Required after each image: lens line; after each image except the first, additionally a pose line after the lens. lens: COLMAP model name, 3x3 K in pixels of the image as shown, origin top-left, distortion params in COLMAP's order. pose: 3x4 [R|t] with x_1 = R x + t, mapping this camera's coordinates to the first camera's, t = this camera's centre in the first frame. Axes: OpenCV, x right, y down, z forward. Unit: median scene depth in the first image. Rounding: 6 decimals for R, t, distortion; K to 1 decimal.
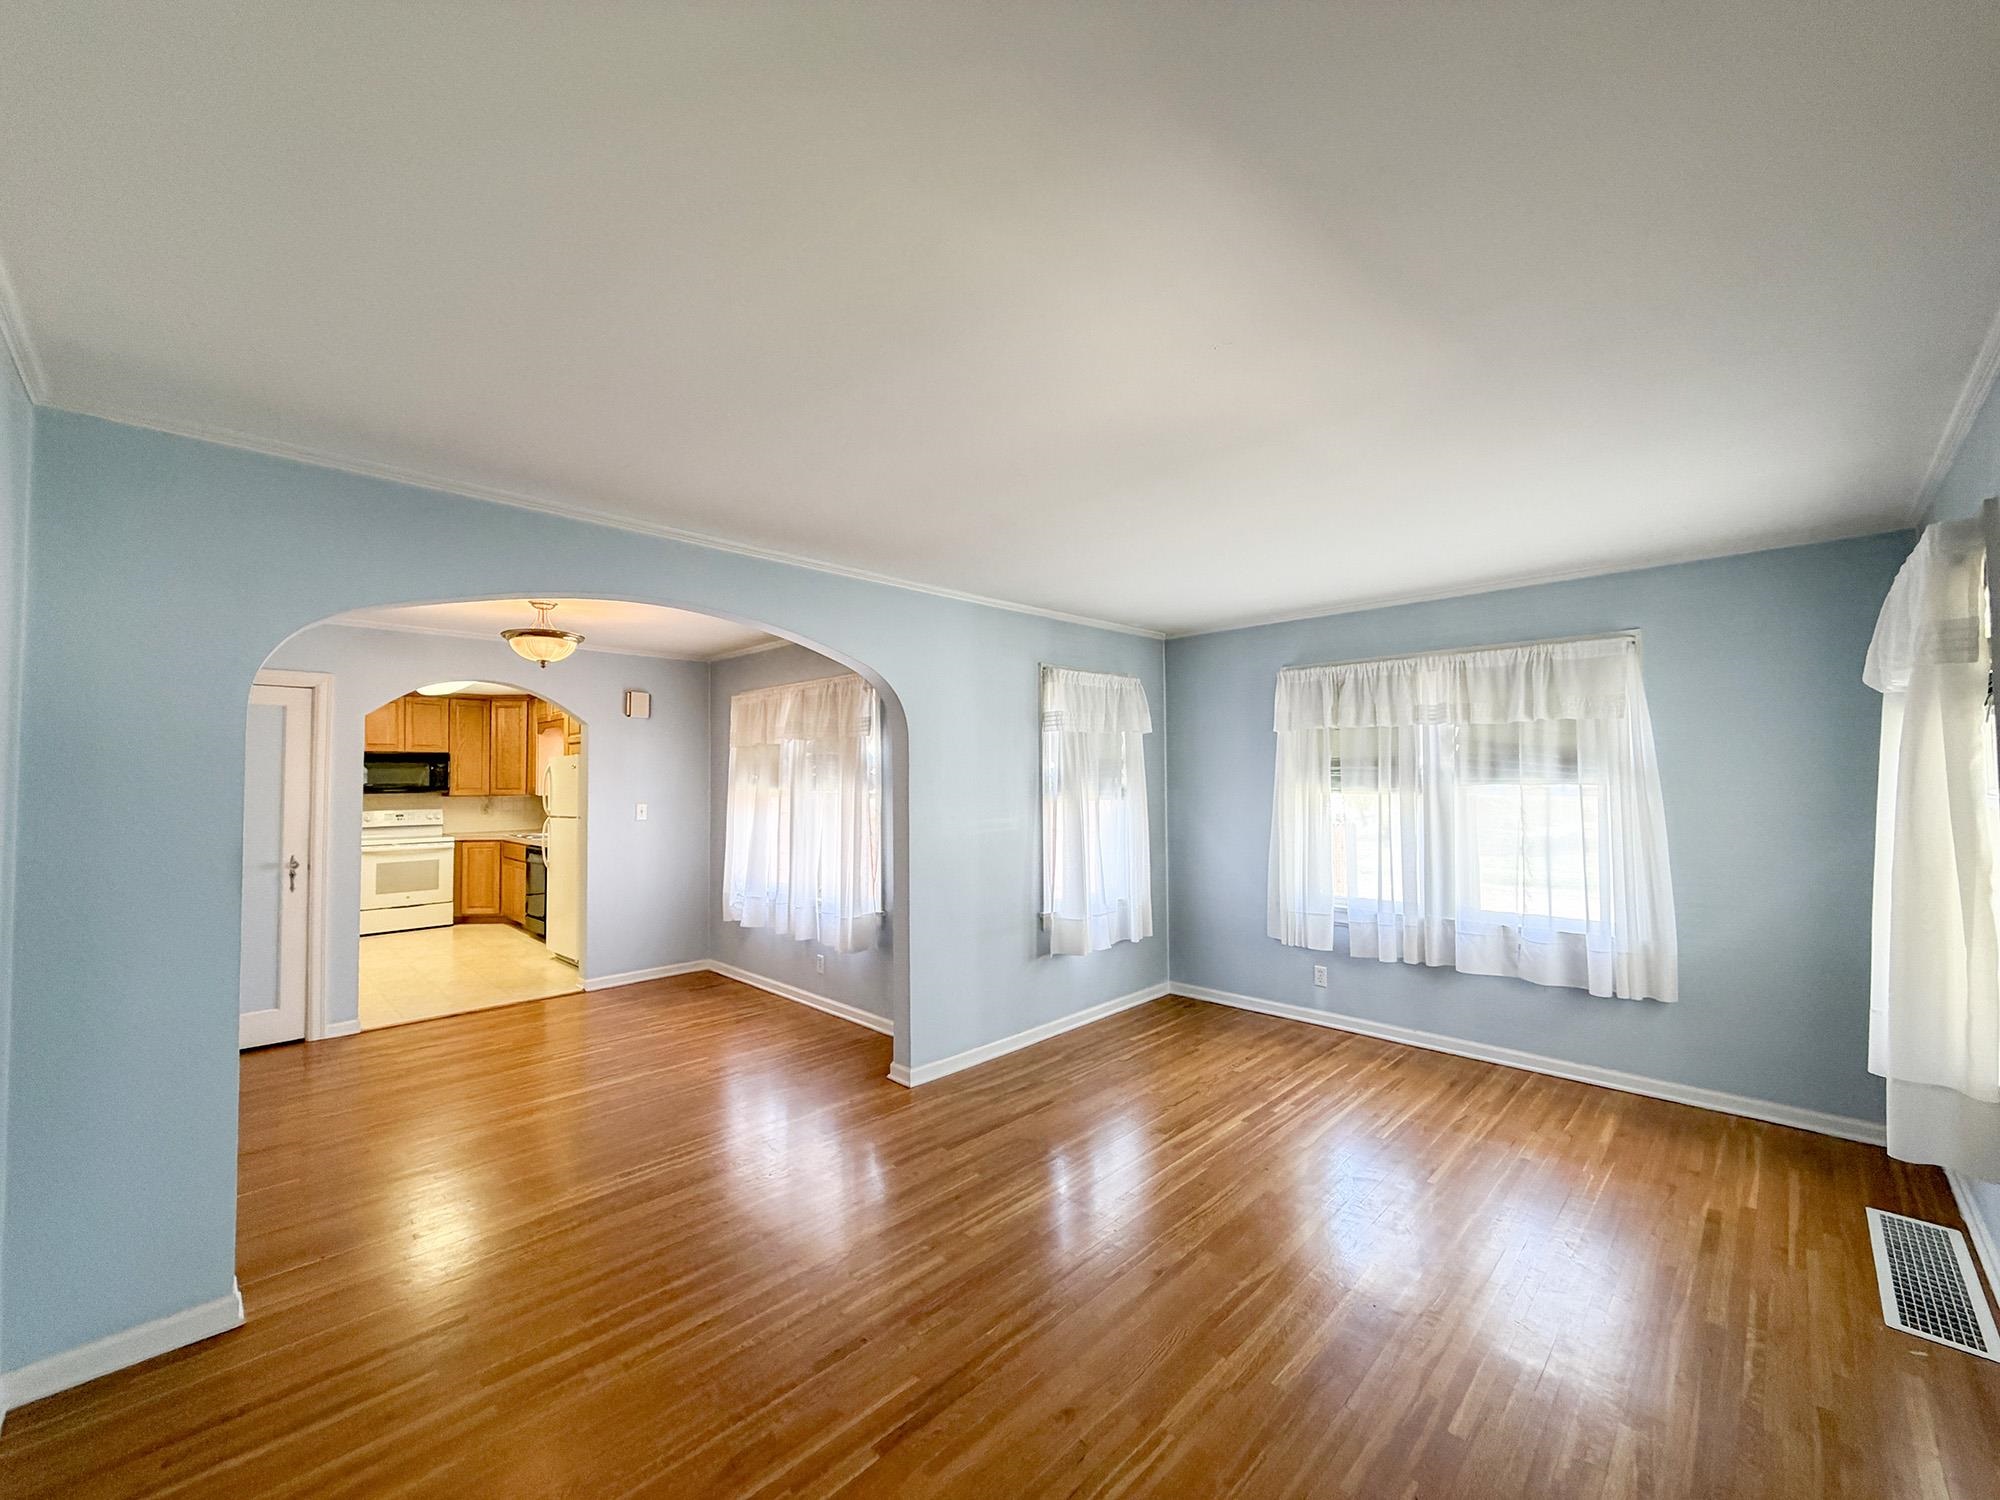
lens RADIAL K [[795.6, 0, 997.8], [0, 795.6, 748.5], [0, 0, 1]] dist [-0.000642, -0.000249]
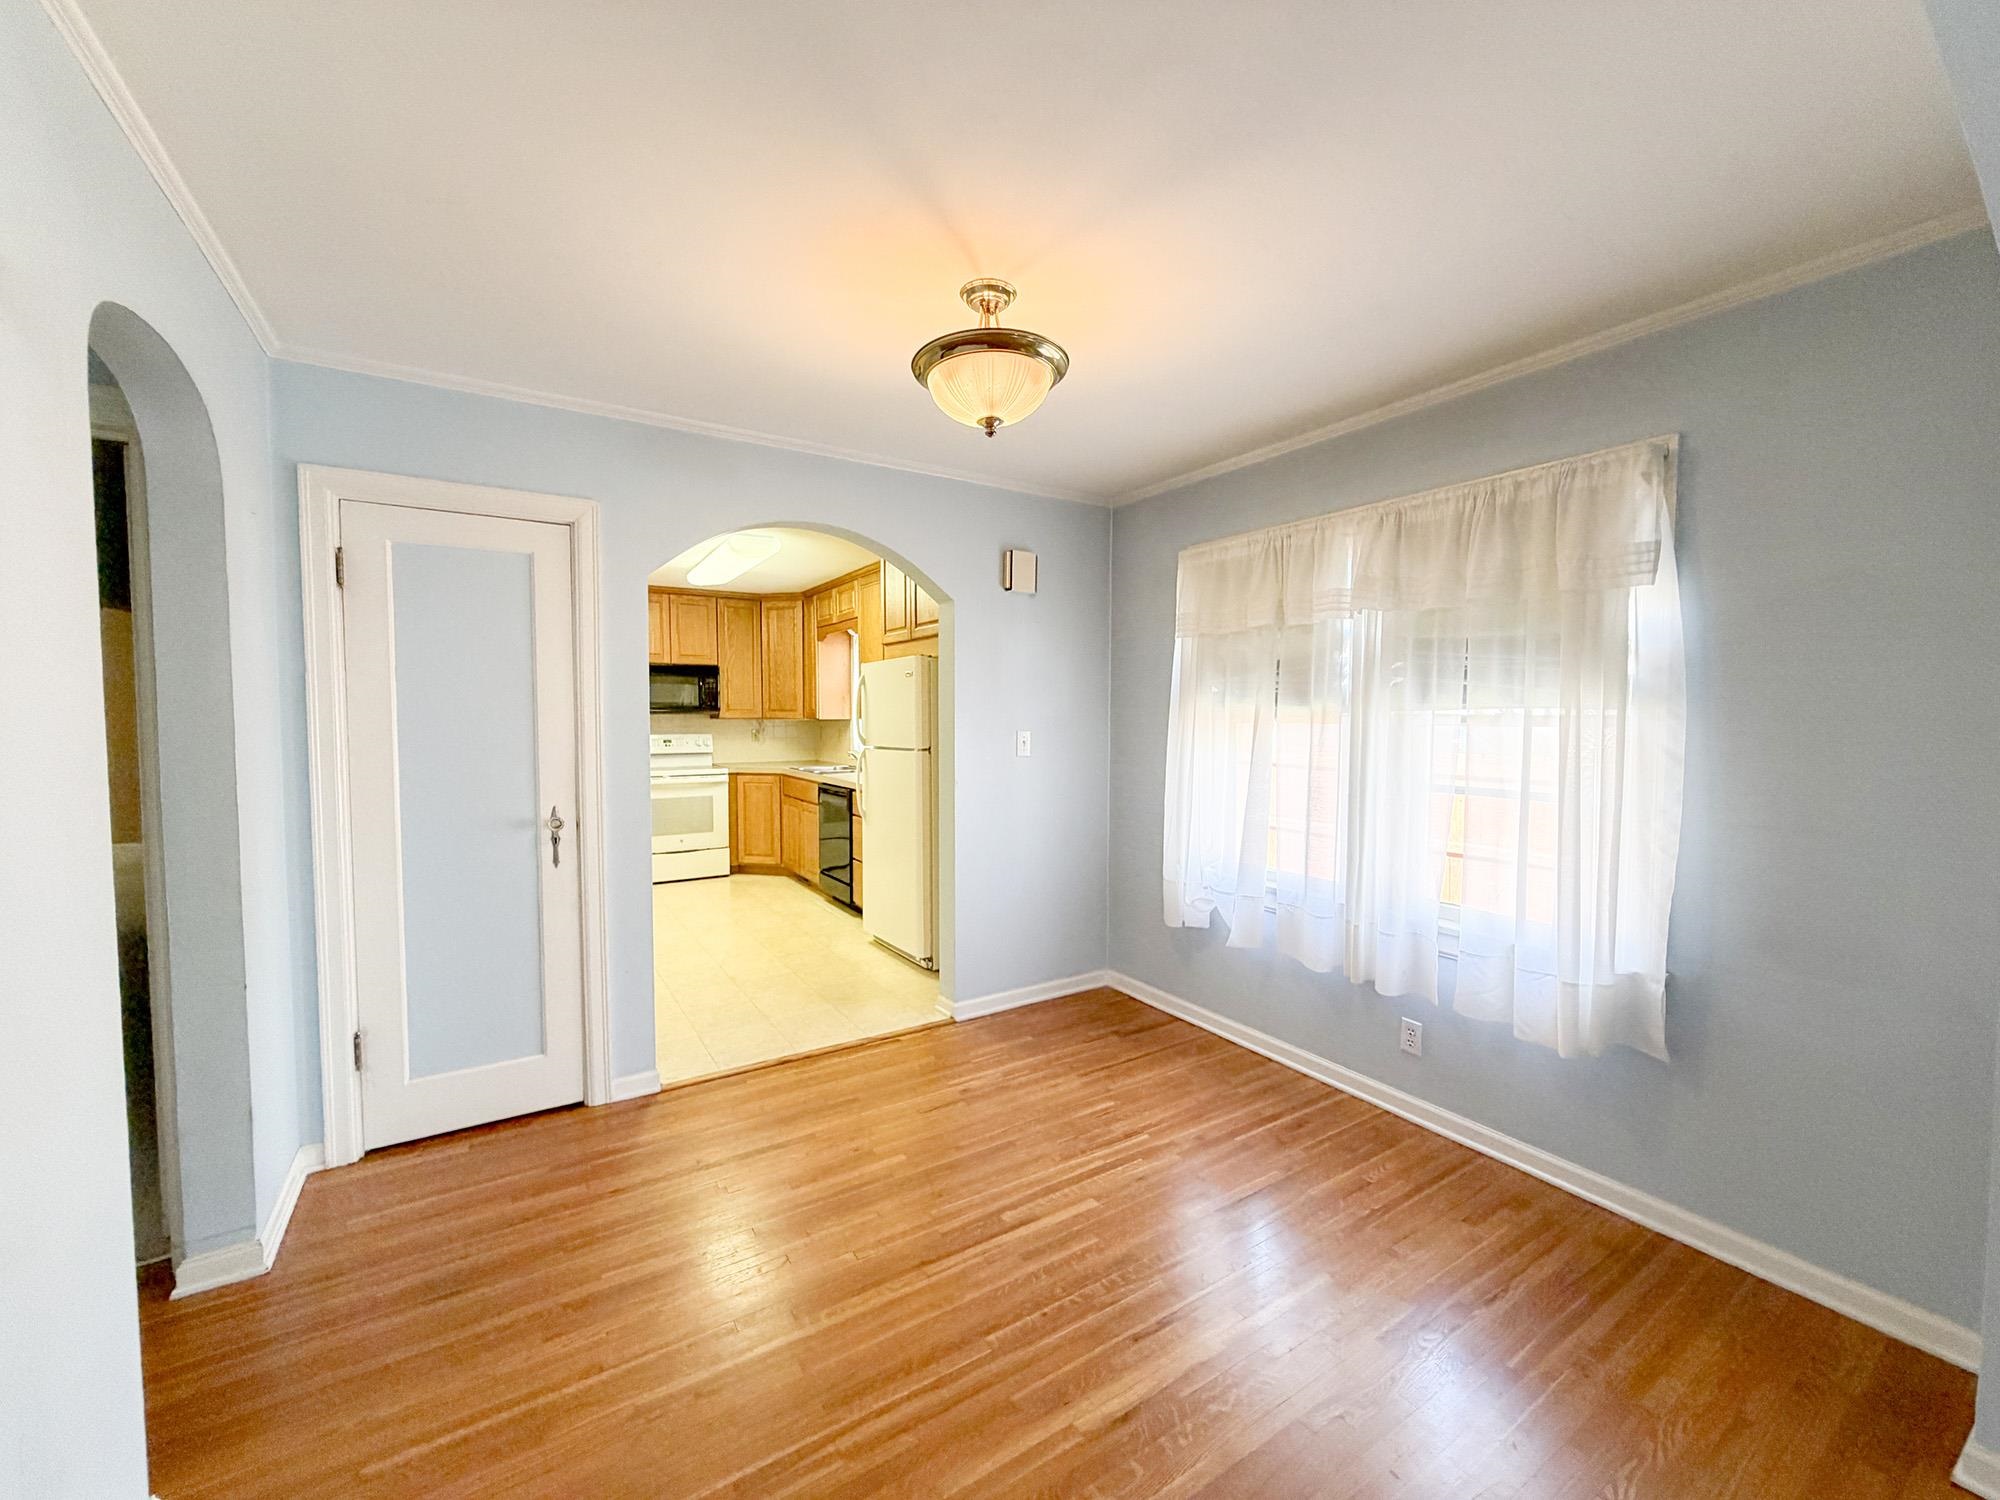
lens RADIAL K [[795.6, 0, 995.0], [0, 795.6, 749.6], [0, 0, 1]] dist [-0.000642, -0.000249]
pose [[0.974768, 0.021449, -0.222188, -0.380559], [-0.002514, 0.996365, 0.085152, 0.035142], [0.223206, -0.082445, 0.971278, 0.437662]]
